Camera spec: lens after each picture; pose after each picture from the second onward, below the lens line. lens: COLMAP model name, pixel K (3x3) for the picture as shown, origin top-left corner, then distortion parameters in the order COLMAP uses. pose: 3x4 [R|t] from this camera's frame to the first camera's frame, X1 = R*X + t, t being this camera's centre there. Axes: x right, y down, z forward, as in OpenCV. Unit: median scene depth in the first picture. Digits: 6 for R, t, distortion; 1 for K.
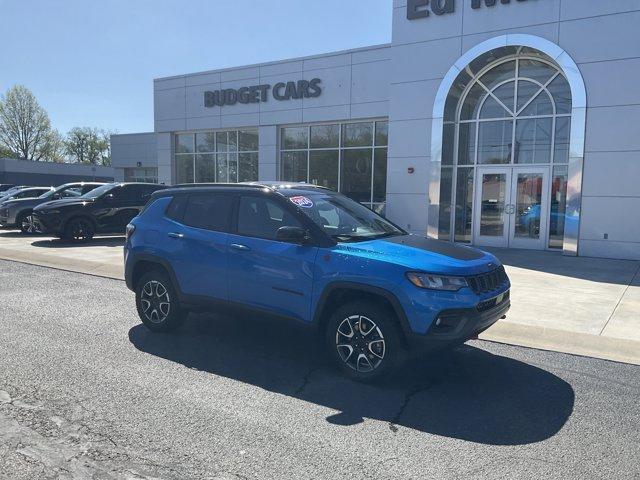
lens RADIAL K [[527.6, 0, 320.6], [0, 527.6, 240.0], [0, 0, 1]] dist [0.068084, -0.142941]
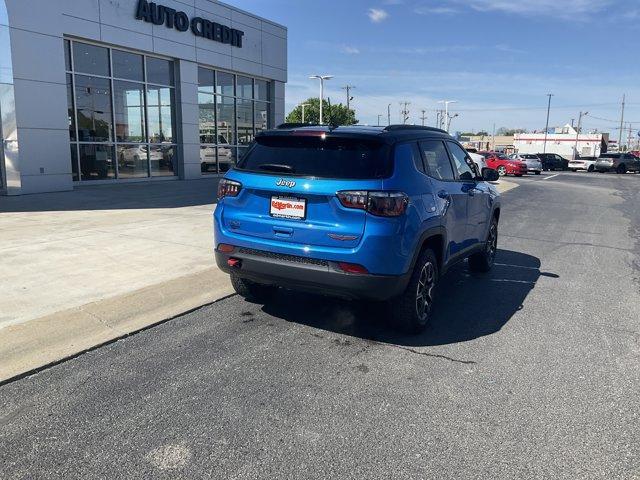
lens RADIAL K [[527.6, 0, 317.5], [0, 527.6, 238.0], [0, 0, 1]] dist [0.068084, -0.142941]
pose [[-0.083533, -0.197163, 0.976806, -0.335816], [0.054563, 0.977856, 0.202041, -0.037567], [-0.995010, 0.070174, -0.070925, 0.400483]]
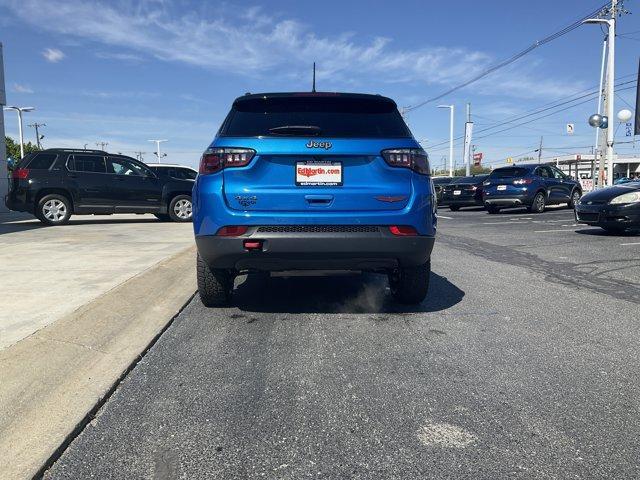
lens RADIAL K [[527.6, 0, 321.2], [0, 527.6, 231.9], [0, 0, 1]] dist [0.068084, -0.142941]
pose [[-0.602328, -0.078387, 0.794391, -0.272674], [0.060093, 0.987890, 0.143044, -0.012240], [-0.795984, 0.133896, -0.590323, 0.515202]]
